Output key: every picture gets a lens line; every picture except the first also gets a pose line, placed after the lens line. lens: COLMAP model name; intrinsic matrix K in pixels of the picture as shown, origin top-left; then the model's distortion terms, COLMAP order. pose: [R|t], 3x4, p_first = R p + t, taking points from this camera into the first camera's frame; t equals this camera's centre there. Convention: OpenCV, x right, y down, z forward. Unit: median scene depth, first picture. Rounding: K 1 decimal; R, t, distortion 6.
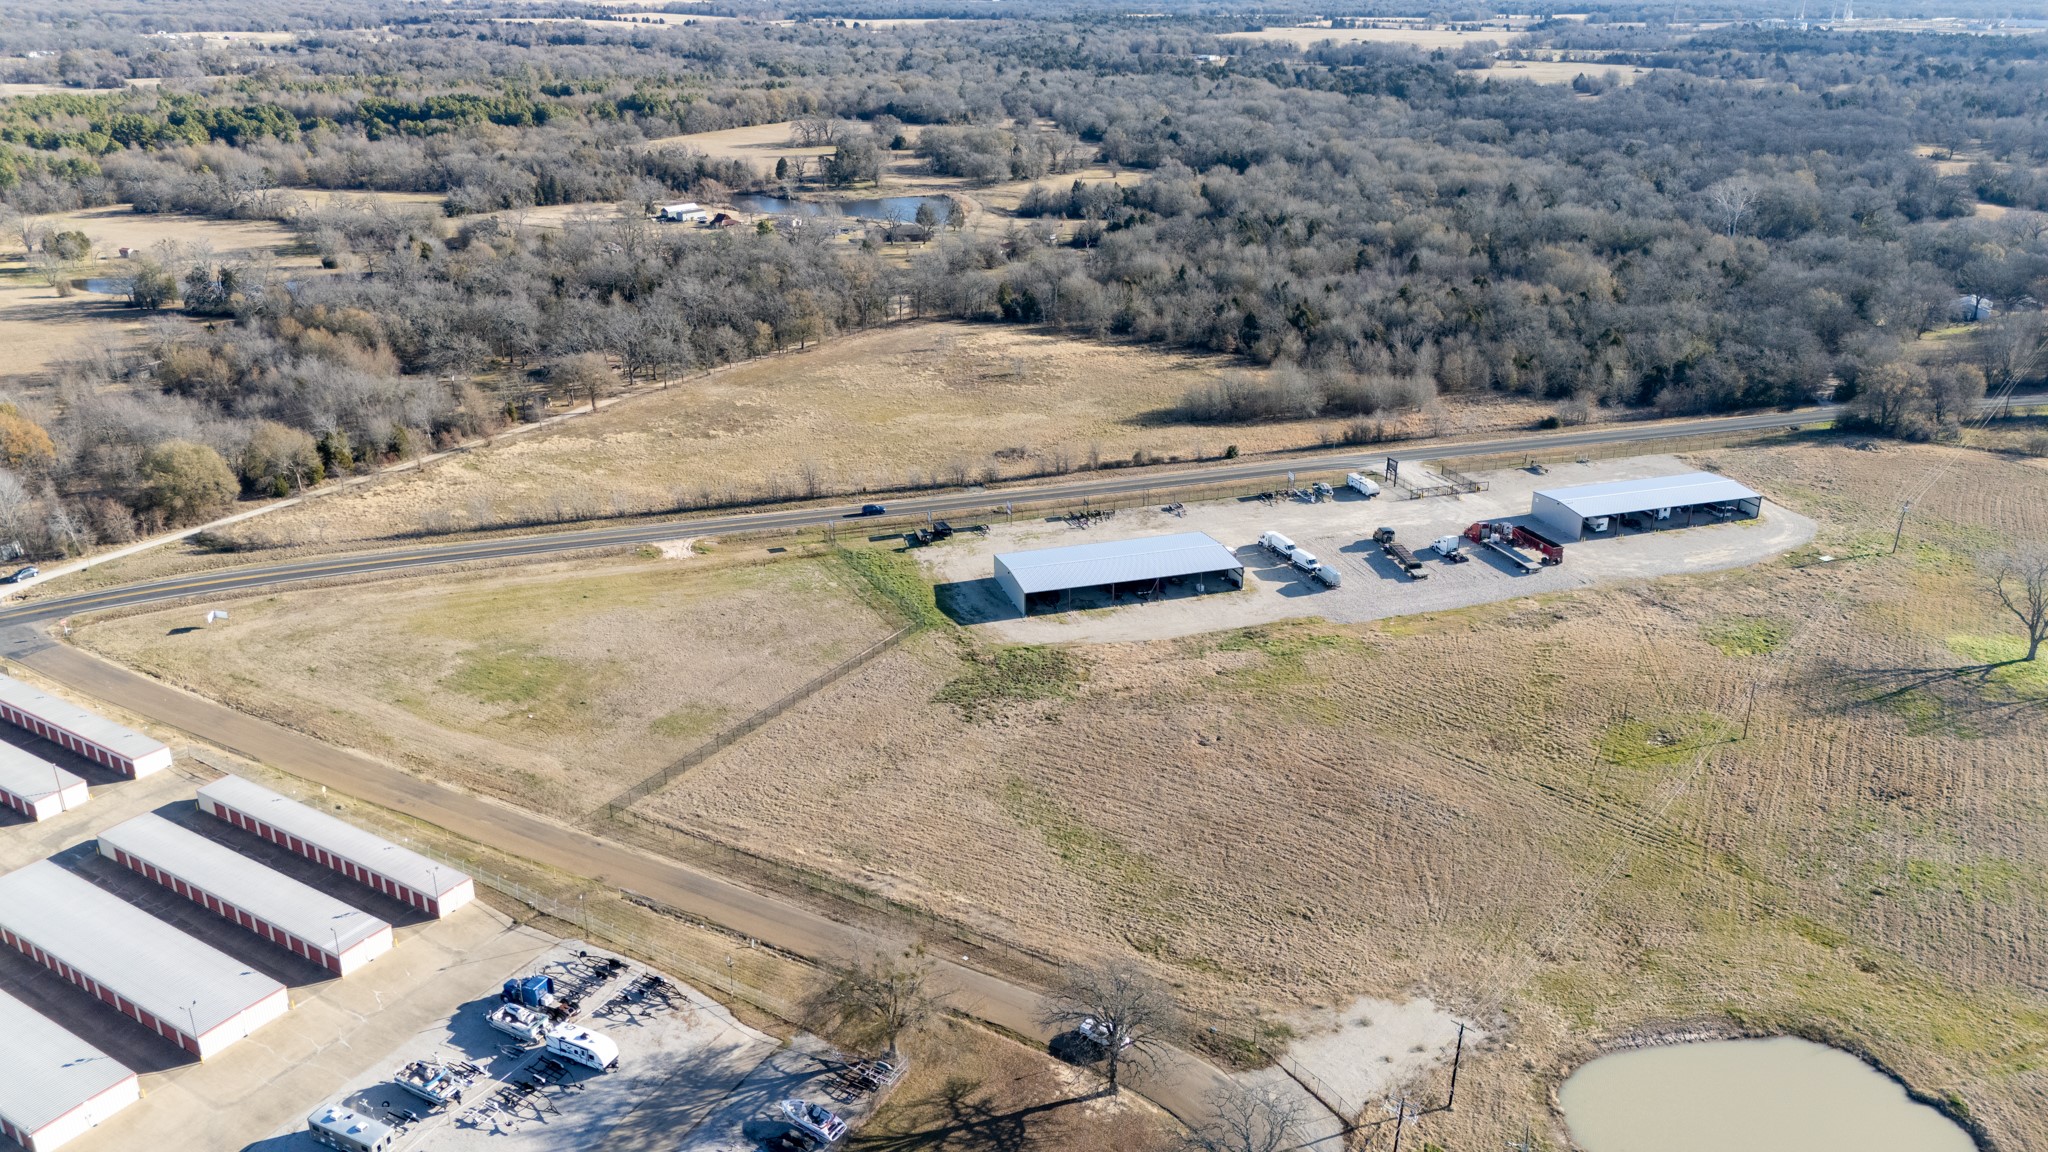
lens RADIAL K [[1493.6, 0, 1024.0], [0, 1493.6, 576.0], [0, 0, 1]] dist [0.083129, -0.074466]
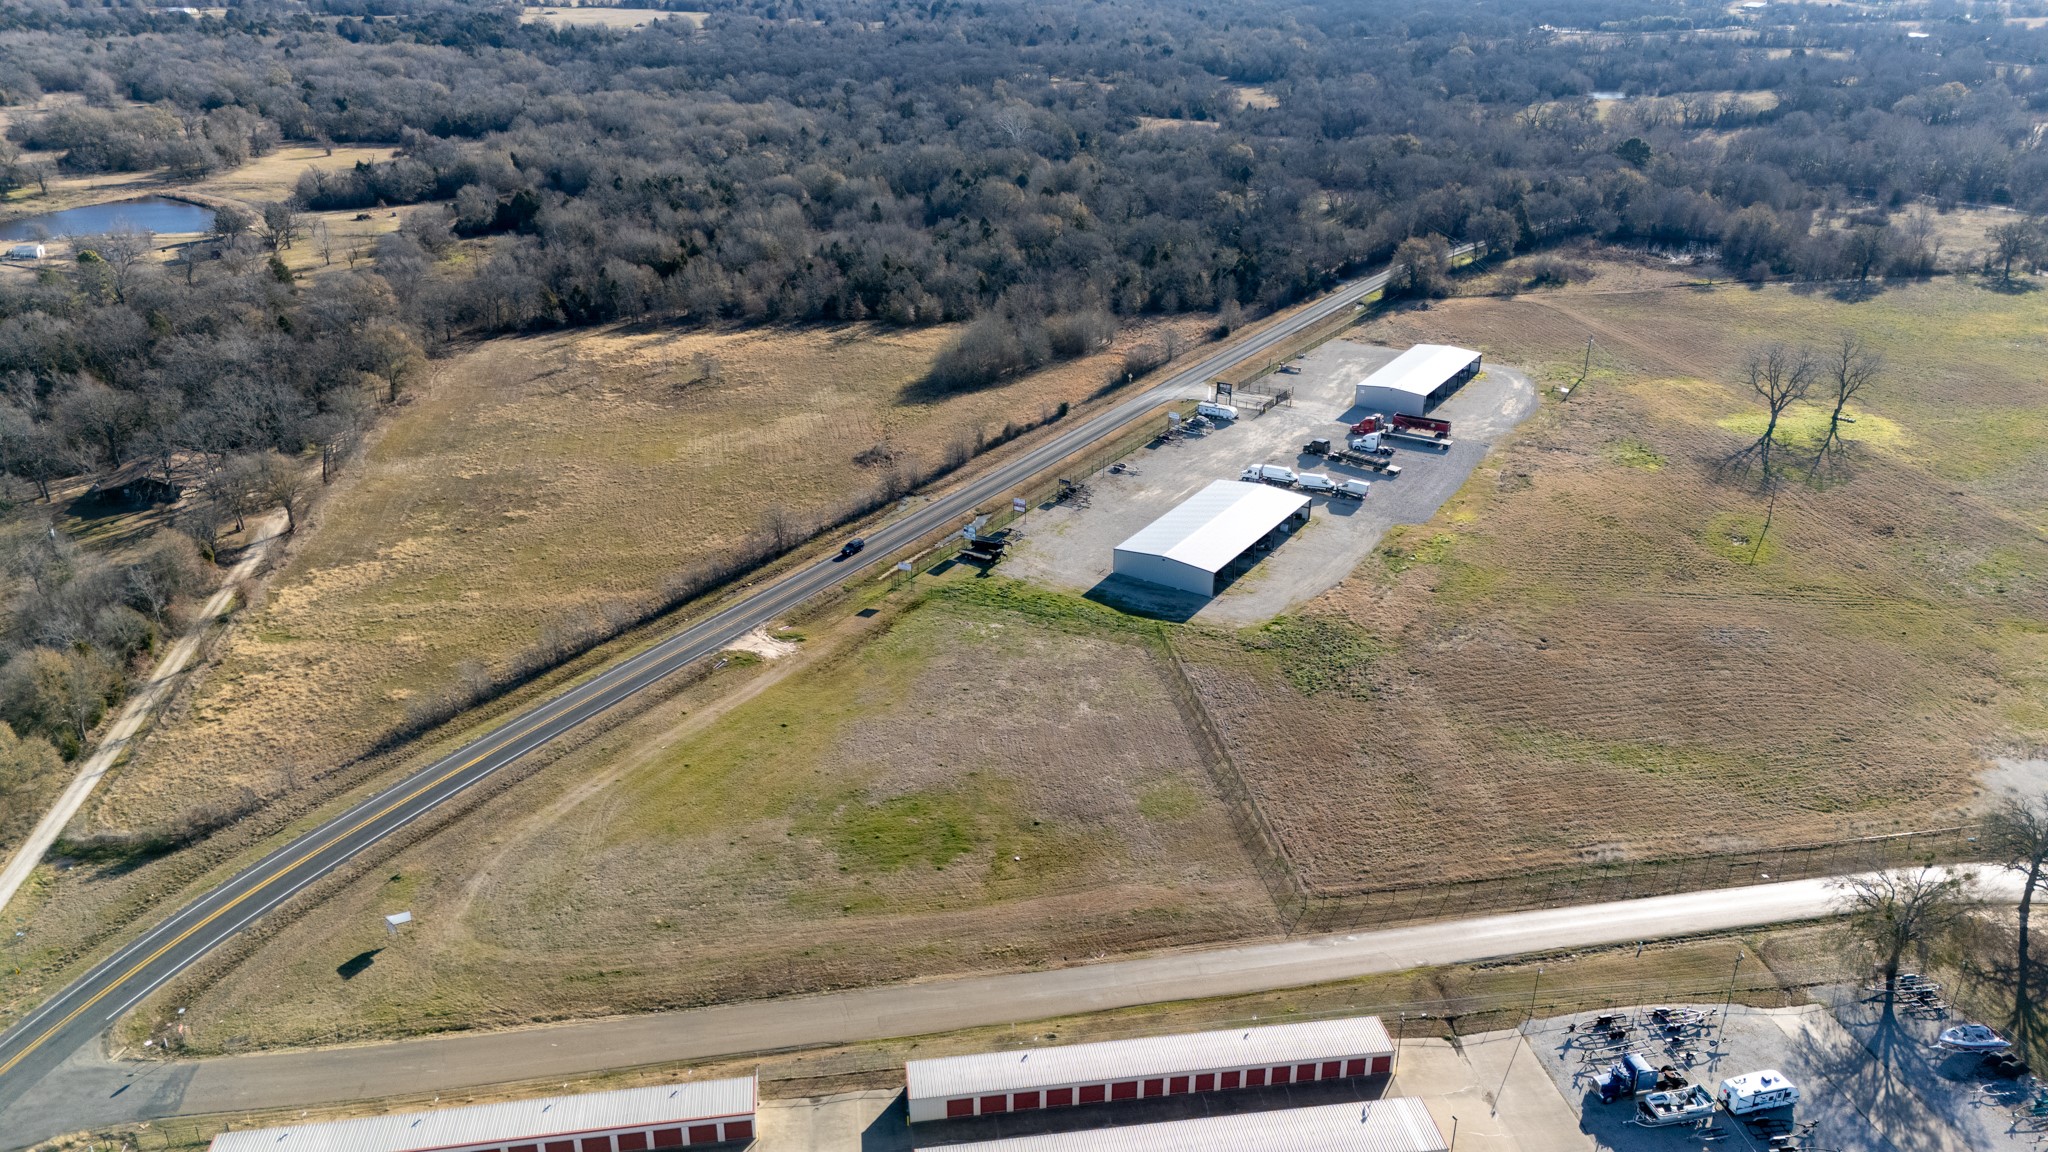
lens RADIAL K [[1493.6, 0, 1024.0], [0, 1493.6, 576.0], [0, 0, 1]] dist [0.083129, -0.074466]
pose [[0.761929, -0.259613, 0.593351, -0.592429], [0.240314, 0.964069, 0.113227, -0.111417], [-0.601426, 0.056320, 0.796941, 0.272056]]
